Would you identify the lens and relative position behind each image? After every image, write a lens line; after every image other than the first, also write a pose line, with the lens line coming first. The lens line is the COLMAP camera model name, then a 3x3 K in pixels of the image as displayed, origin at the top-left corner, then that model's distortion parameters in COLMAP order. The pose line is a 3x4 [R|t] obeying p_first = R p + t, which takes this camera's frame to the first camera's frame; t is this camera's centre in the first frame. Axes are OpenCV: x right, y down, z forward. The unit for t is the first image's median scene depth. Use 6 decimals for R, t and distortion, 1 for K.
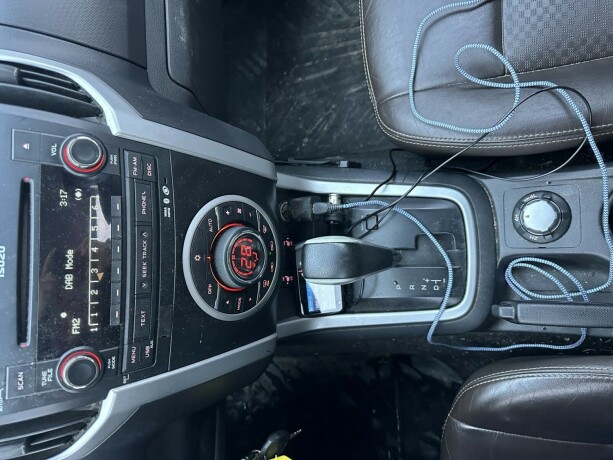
lens RADIAL K [[435.9, 0, 310.8], [0, 435.9, 230.4], [0, 0, 1]] dist [0.019035, -0.047651]
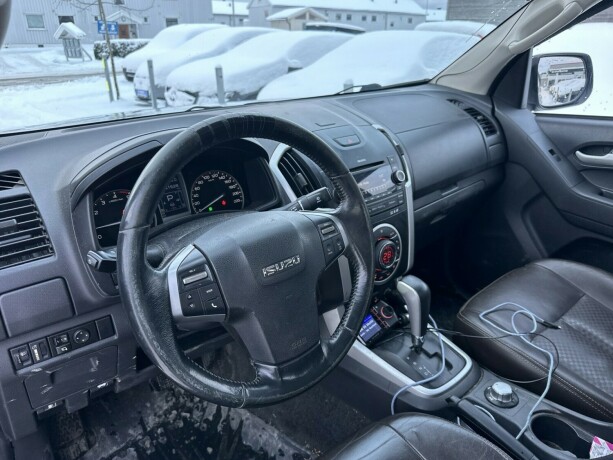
lens RADIAL K [[435.9, 0, 308.2], [0, 435.9, 226.2], [0, 0, 1]] dist [0.019035, -0.047651]
pose [[0.558591, 0.709793, -0.429151, 0.444767], [-0.783549, 0.281843, -0.553729, 1.522230], [-0.272080, 0.645568, 0.713593, -0.465942]]
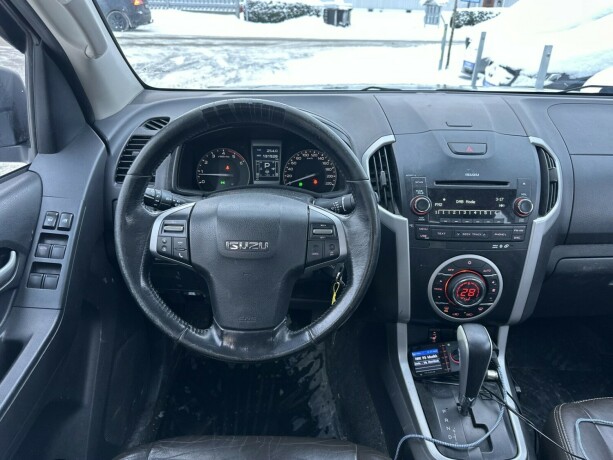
lens RADIAL K [[435.9, 0, 306.5], [0, 435.9, 231.2], [0, 0, 1]] dist [0.019035, -0.047651]
pose [[-0.033620, 0.832064, -0.553660, 0.658772], [-0.998191, -0.000322, 0.060129, 0.626109], [0.049853, 0.554680, 0.830569, -0.624092]]
